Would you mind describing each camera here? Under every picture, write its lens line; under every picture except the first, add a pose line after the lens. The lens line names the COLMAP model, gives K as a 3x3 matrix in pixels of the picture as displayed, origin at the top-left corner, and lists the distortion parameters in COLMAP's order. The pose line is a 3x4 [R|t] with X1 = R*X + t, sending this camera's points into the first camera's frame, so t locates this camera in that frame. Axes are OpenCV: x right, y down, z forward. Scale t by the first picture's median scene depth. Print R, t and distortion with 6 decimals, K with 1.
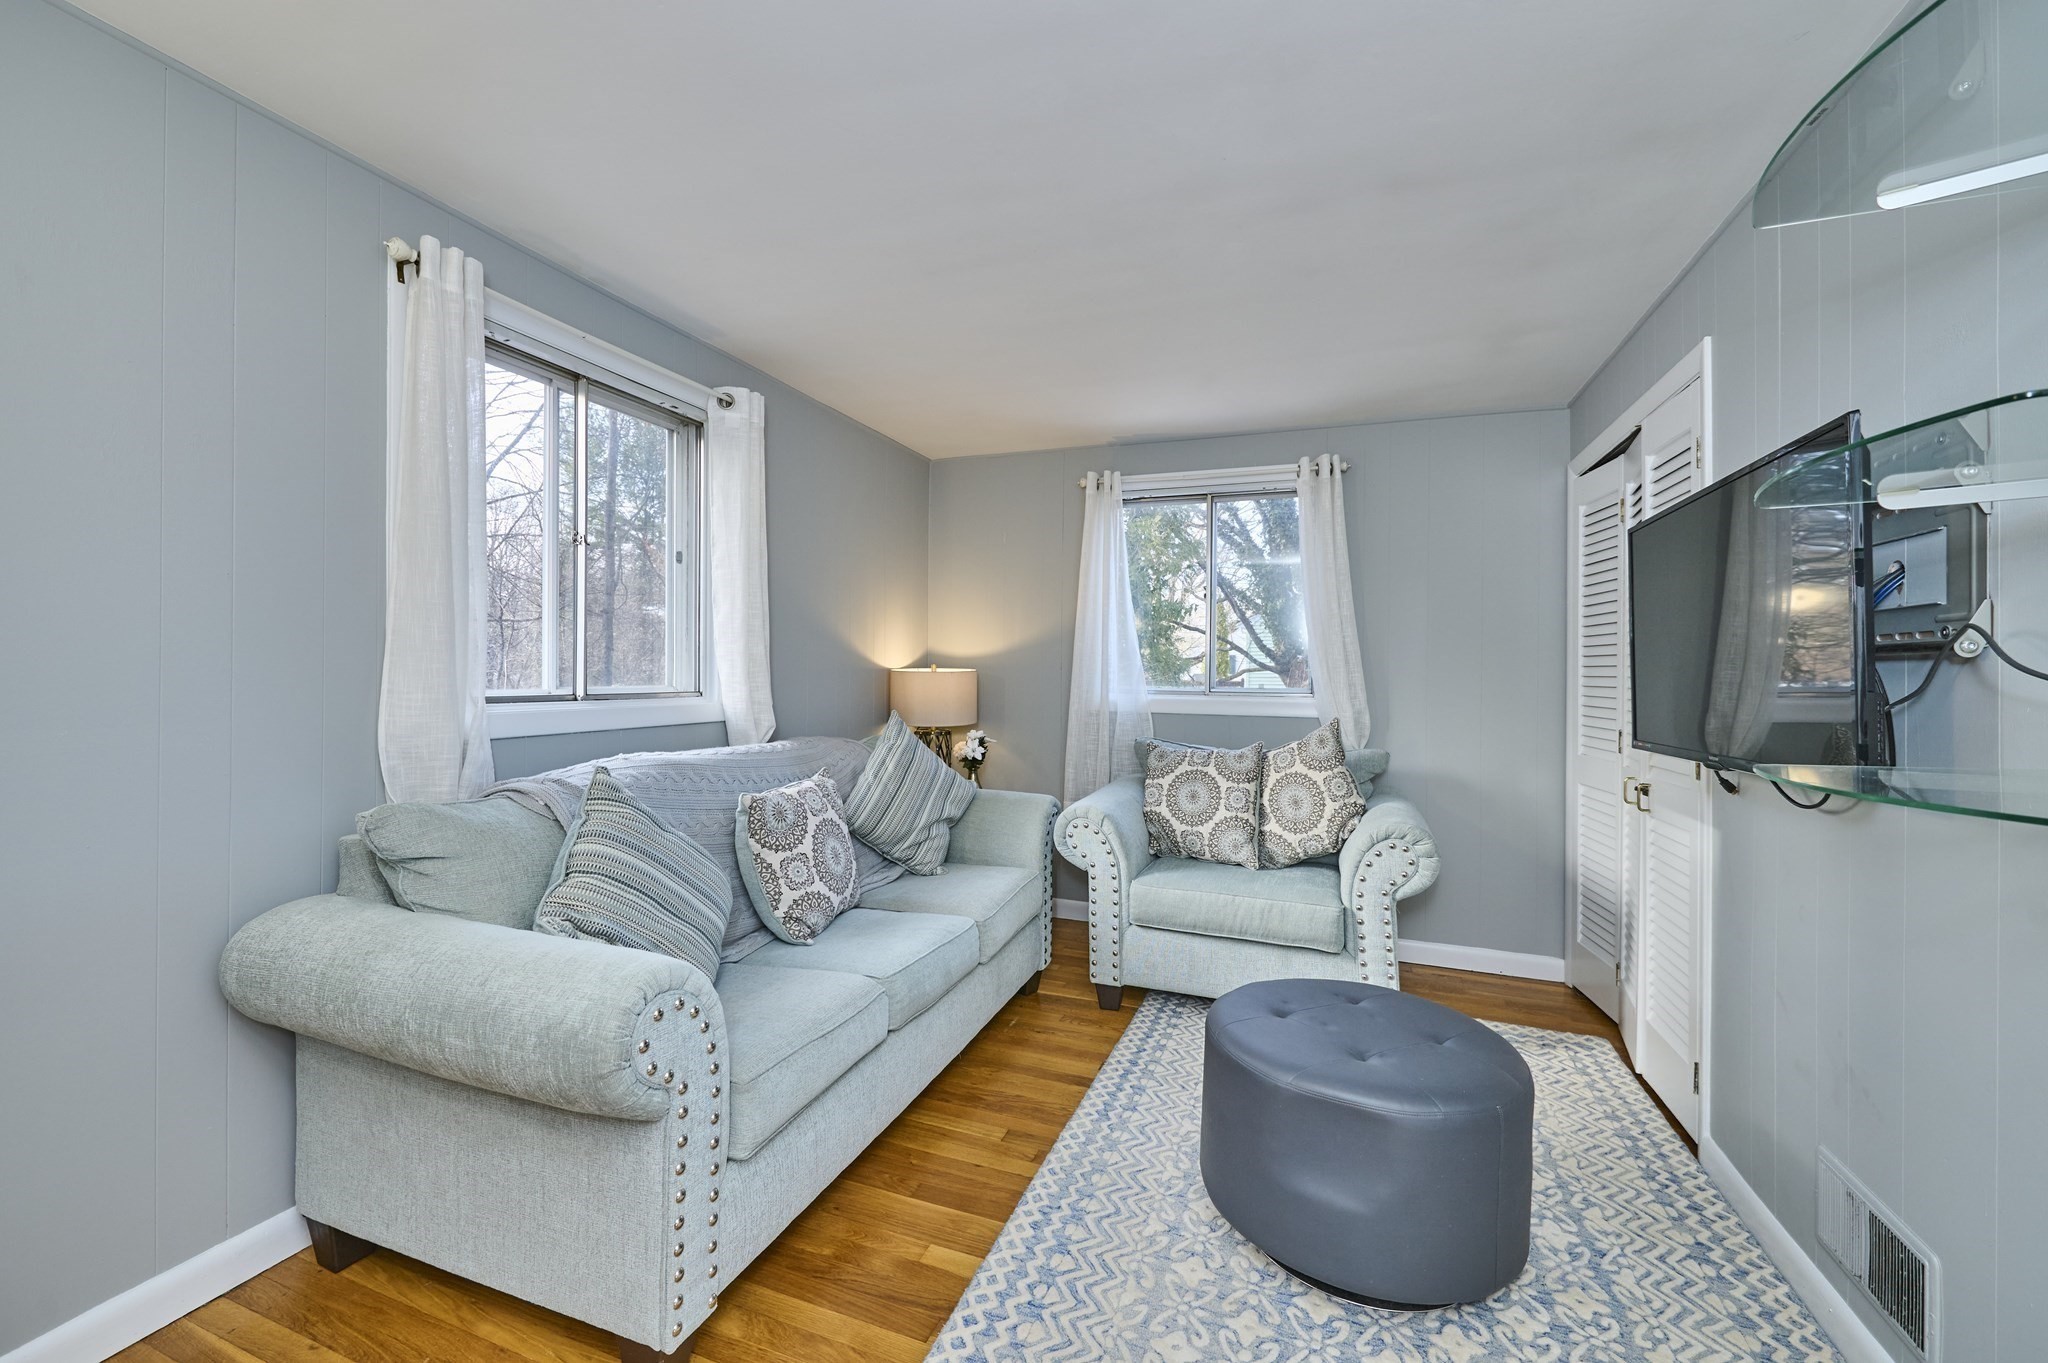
lens RADIAL K [[819.2, 0, 1019.2], [0, 819.2, 683.7], [0, 0, 1]] dist [0.000055, -0.000220]
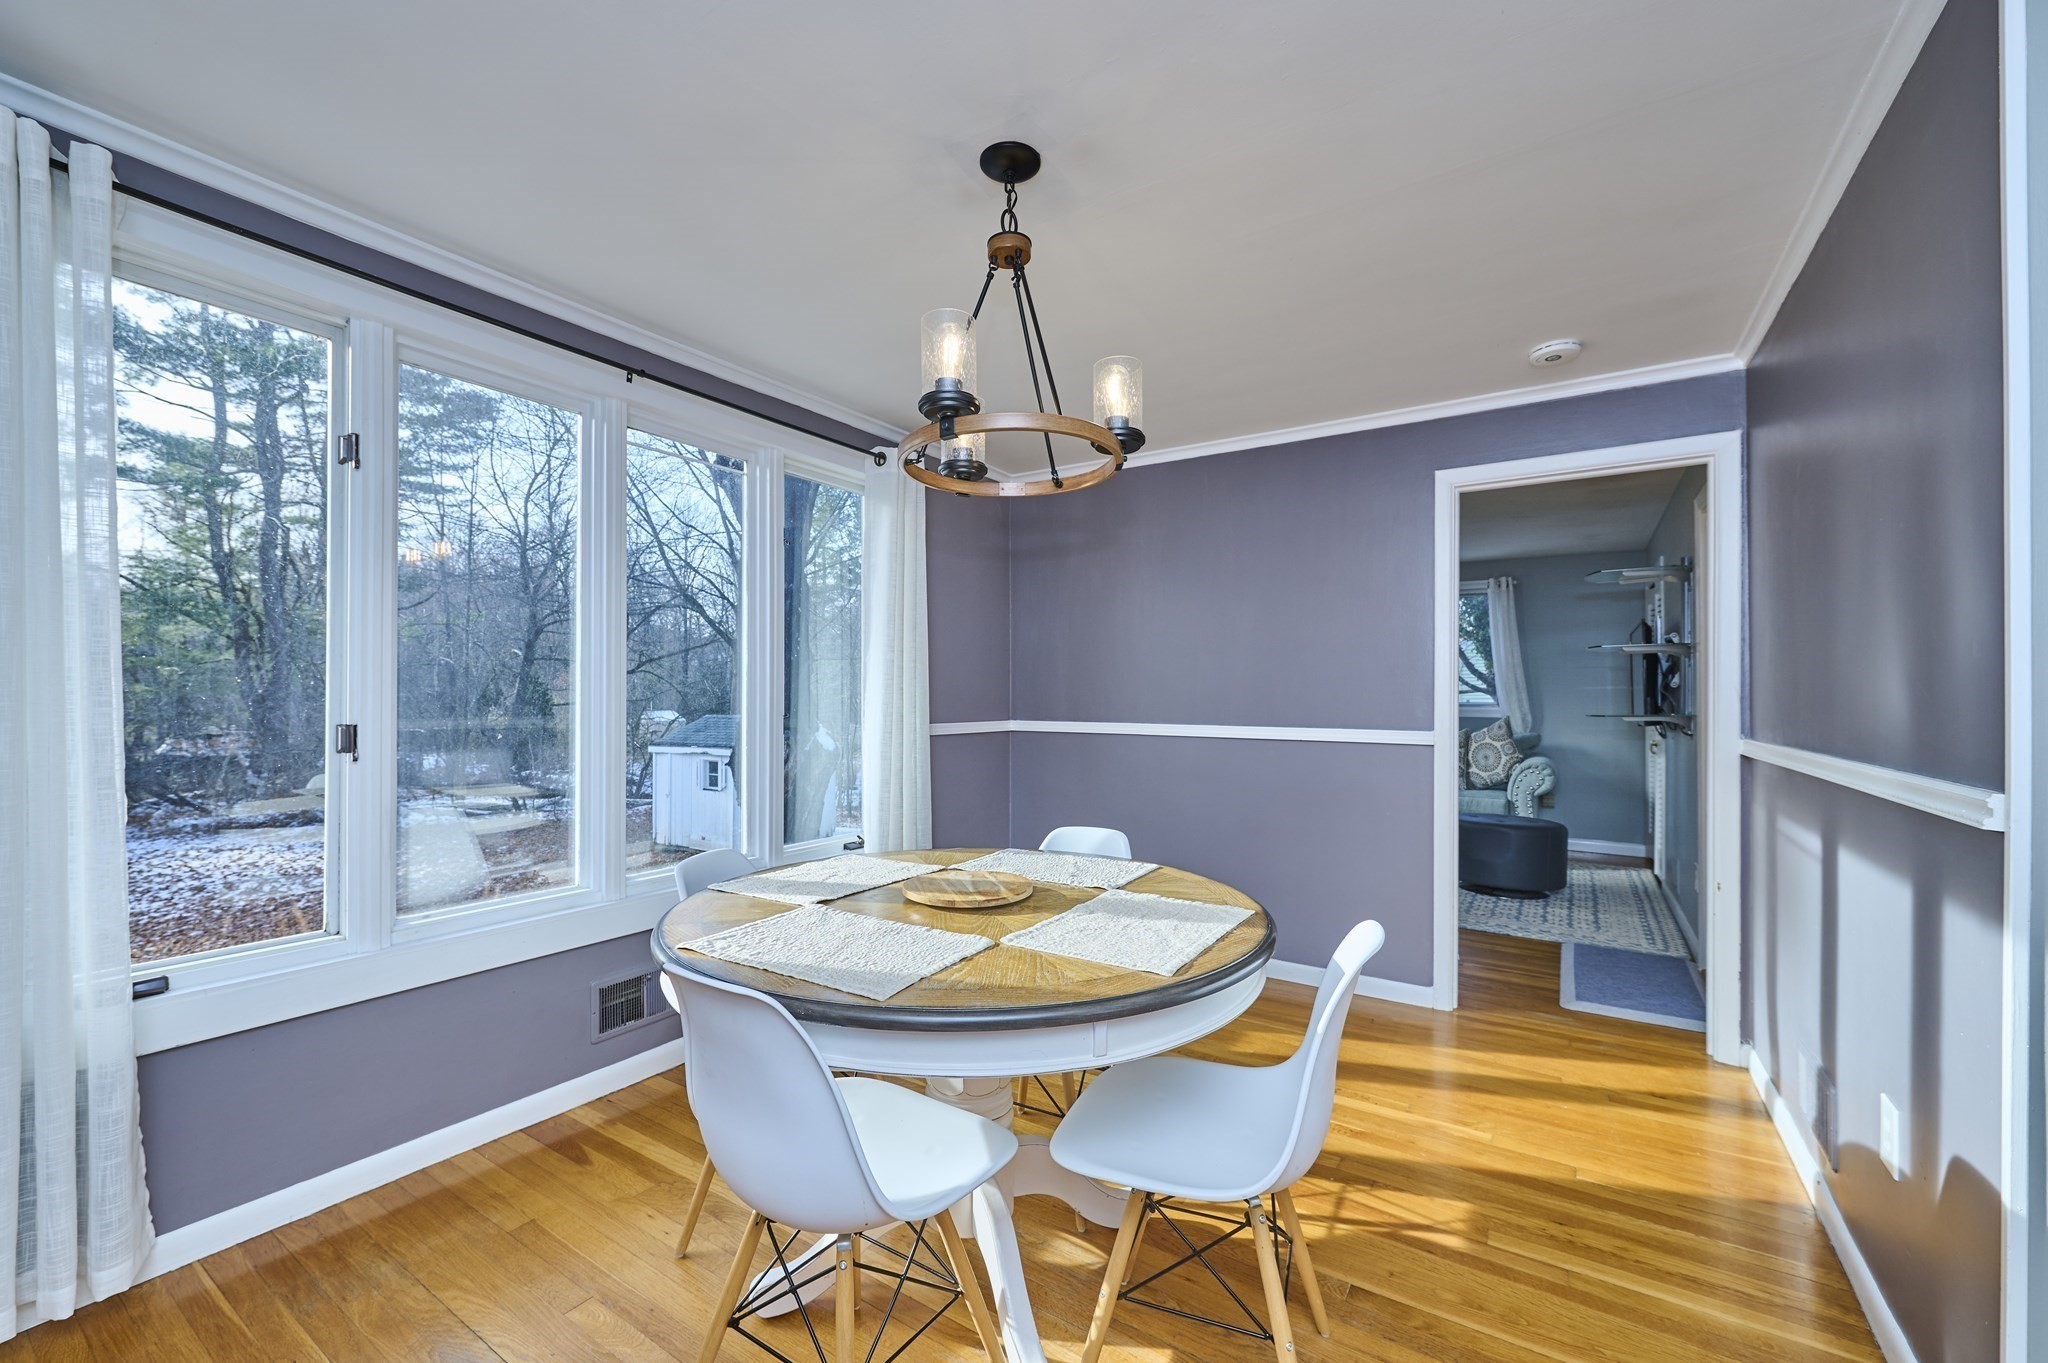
lens RADIAL K [[819.2, 0, 1019.2], [0, 819.2, 683.7], [0, 0, 1]] dist [0.000055, -0.000220]
pose [[0.975636, -0.002329, -0.219383, -0.346475], [-0.003442, 0.999658, -0.025923, 0.018895], [0.219368, 0.026046, 0.975294, -1.241624]]
